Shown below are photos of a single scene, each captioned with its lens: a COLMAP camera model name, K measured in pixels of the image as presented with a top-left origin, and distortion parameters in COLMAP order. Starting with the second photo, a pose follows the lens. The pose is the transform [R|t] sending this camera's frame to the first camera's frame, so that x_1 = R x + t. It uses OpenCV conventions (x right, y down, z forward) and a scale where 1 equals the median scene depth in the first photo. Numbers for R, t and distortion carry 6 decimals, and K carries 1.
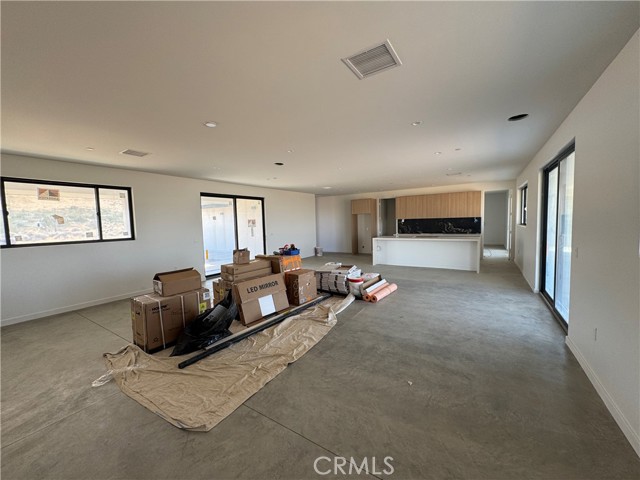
lens RADIAL K [[253.8, 0, 323.8], [0, 253.8, 239.8], [0, 0, 1]] dist [0.001419, 0.000153]
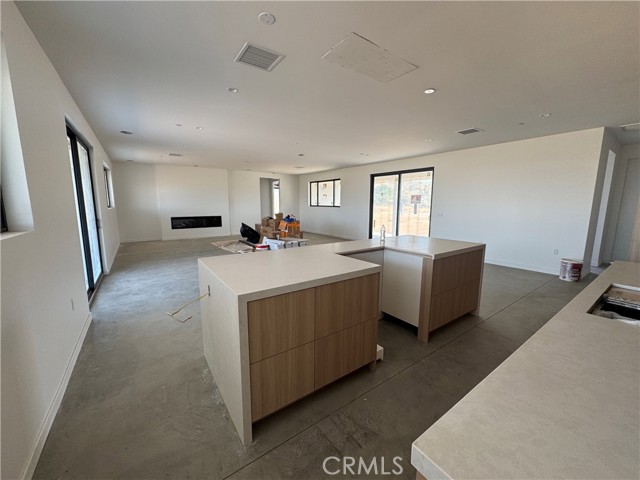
lens RADIAL K [[253.8, 0, 319.3], [0, 253.8, 238.9], [0, 0, 1]] dist [0.001419, 0.000153]
pose [[-0.355497, 0.160497, -0.920795, 1.124294], [-0.057033, 0.979586, 0.192763, -0.131691], [0.932936, 0.121043, -0.339087, 1.631962]]
